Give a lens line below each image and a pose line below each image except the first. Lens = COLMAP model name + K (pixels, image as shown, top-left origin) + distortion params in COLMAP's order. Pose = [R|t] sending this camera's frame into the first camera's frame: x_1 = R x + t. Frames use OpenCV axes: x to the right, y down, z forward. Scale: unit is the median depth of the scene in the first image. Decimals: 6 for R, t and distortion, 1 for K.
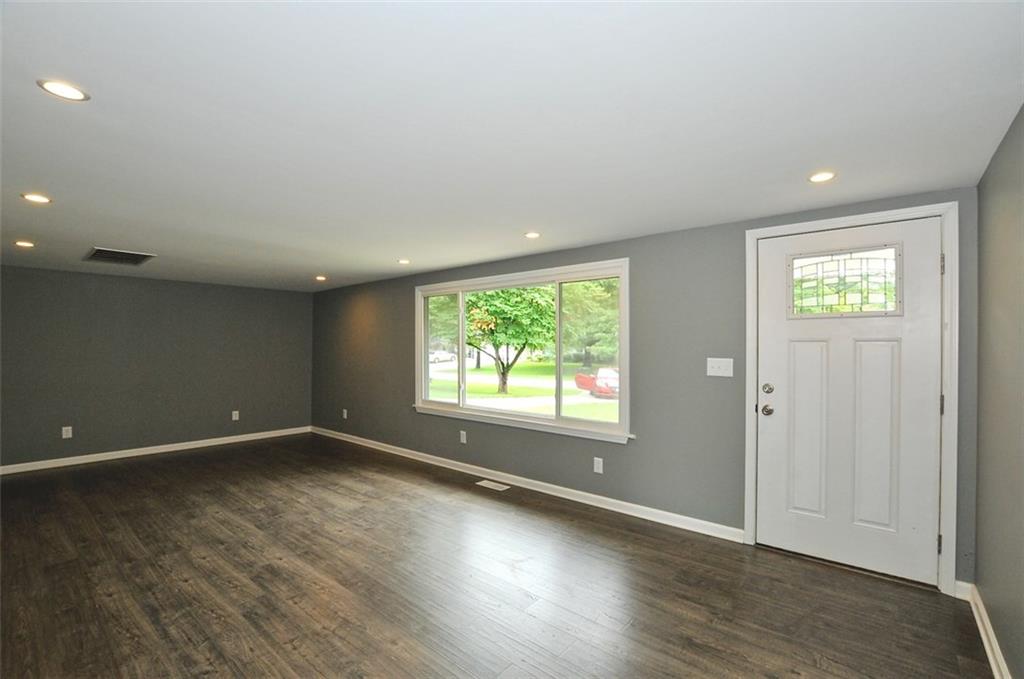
lens RADIAL K [[444.7, 0, 515.8], [0, 444.7, 343.3], [0, 0, 1]] dist [-0.030005, 0.003419]
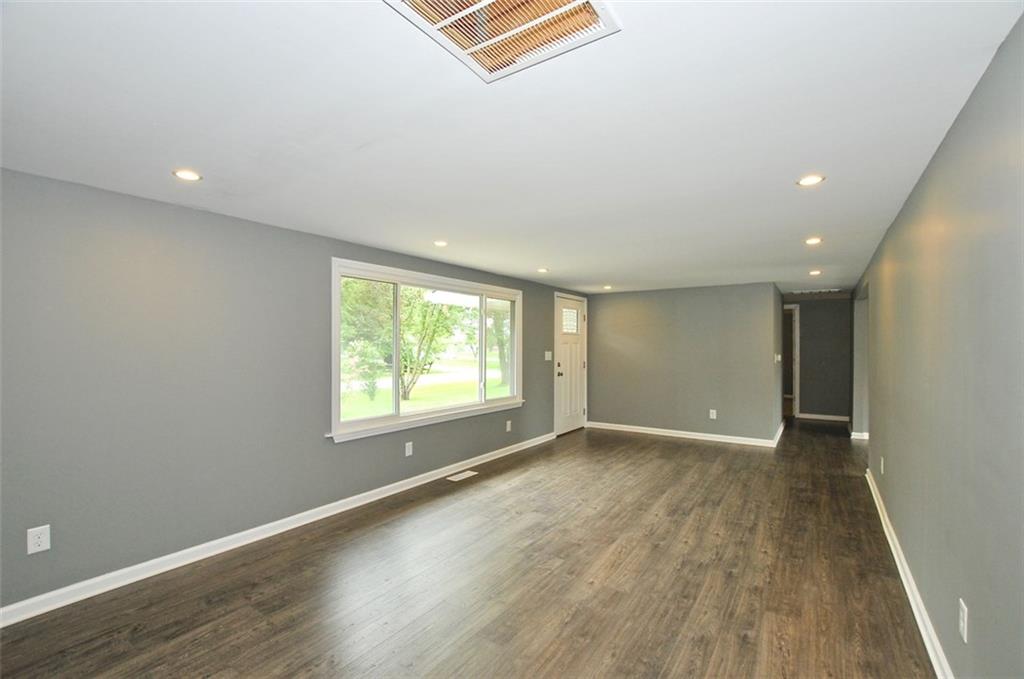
lens RADIAL K [[444.7, 0, 515.0], [0, 444.7, 344.3], [0, 0, 1]] dist [-0.030005, 0.003419]
pose [[-0.091217, 0.001923, 0.995829, -1.572515], [-0.008082, 0.999964, -0.002671, 0.007557], [-0.995798, -0.008292, -0.091198, 1.358623]]
